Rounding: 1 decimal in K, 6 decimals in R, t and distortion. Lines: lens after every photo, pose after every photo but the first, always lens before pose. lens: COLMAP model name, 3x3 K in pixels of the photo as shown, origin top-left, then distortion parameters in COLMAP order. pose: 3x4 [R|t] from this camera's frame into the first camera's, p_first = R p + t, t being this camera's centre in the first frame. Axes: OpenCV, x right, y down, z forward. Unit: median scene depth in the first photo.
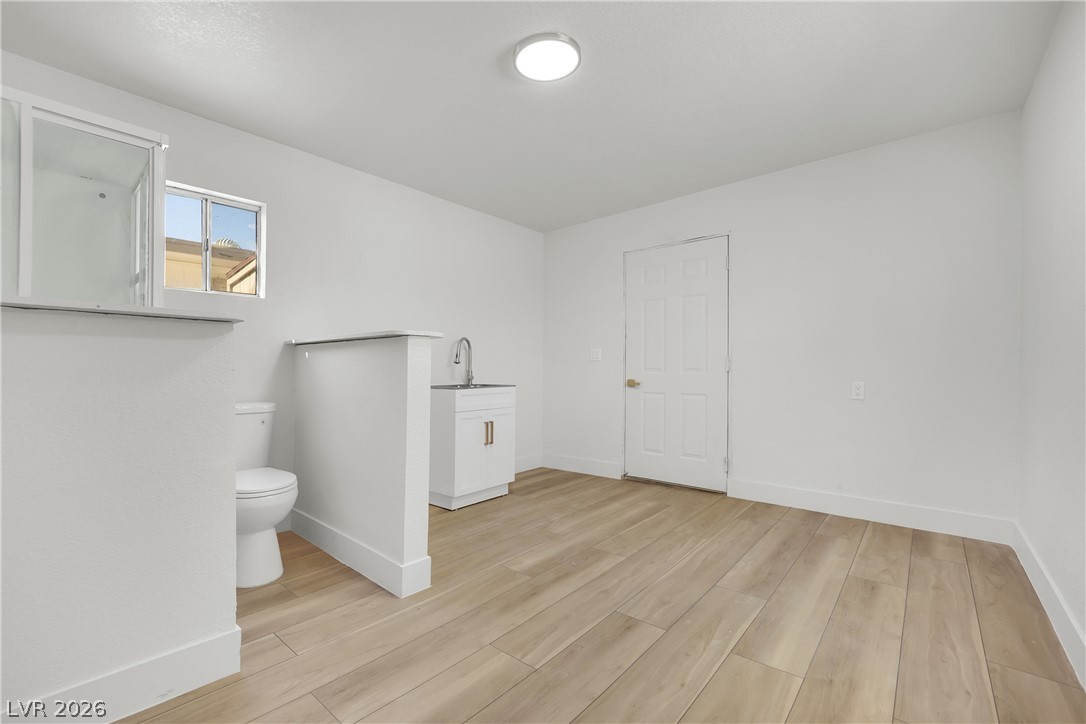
lens RADIAL K [[455.5, 0, 535.7], [0, 455.5, 365.4], [0, 0, 1]] dist [-0.014203, 0.000391]
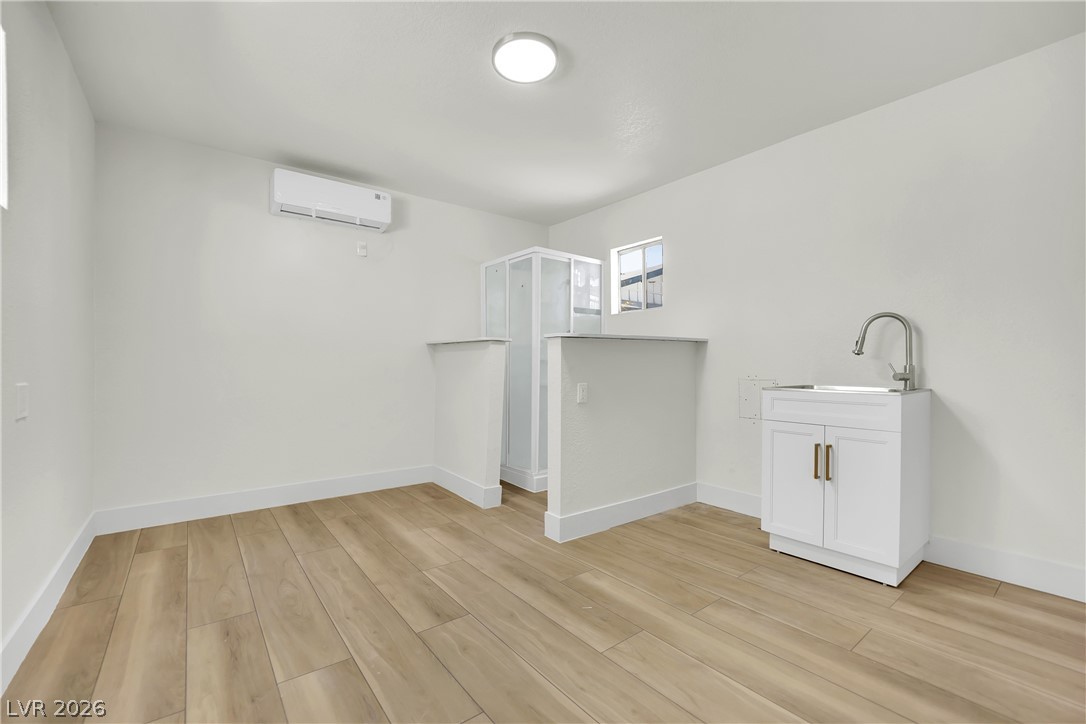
lens RADIAL K [[455.5, 0, 535.7], [0, 455.5, 365.4], [0, 0, 1]] dist [-0.014203, 0.000391]
pose [[-0.189242, 0.006407, -0.981910, 1.005307], [0.014753, 0.999884, 0.003681, 0.006352], [0.981820, -0.013790, -0.189314, 1.214606]]
